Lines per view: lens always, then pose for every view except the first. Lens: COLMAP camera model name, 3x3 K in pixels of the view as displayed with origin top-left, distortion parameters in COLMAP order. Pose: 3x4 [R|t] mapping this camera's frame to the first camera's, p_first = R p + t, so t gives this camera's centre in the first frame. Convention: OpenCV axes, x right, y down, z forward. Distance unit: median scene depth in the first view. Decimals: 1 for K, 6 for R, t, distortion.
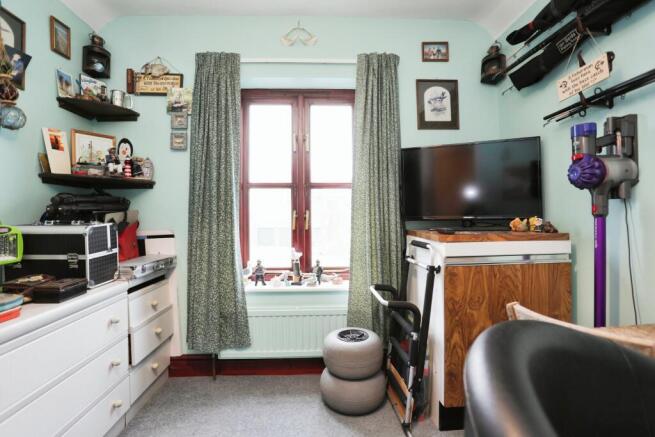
lens RADIAL K [[328.2, 0, 327.5], [0, 328.2, 218.5], [0, 0, 1]] dist [0.000000, -0.000100]
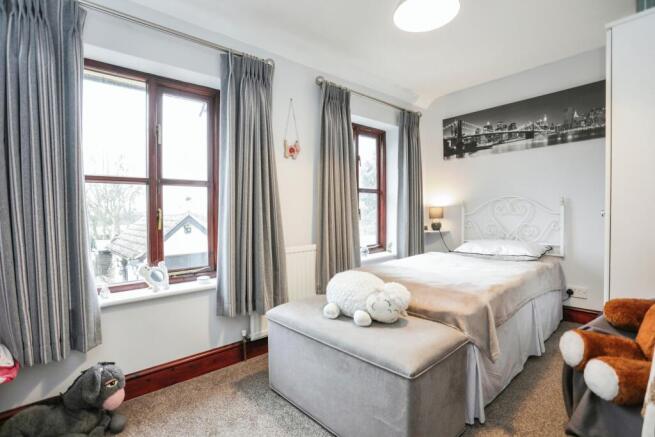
lens RADIAL K [[328.2, 0, 327.5], [0, 328.2, 218.5], [0, 0, 1]] dist [0.000000, -0.000100]
pose [[0.768812, -0.015222, 0.639294, -0.291282], [0.011749, 0.999884, 0.009677, -0.000413], [-0.639367, 0.000071, 0.768902, -0.003308]]
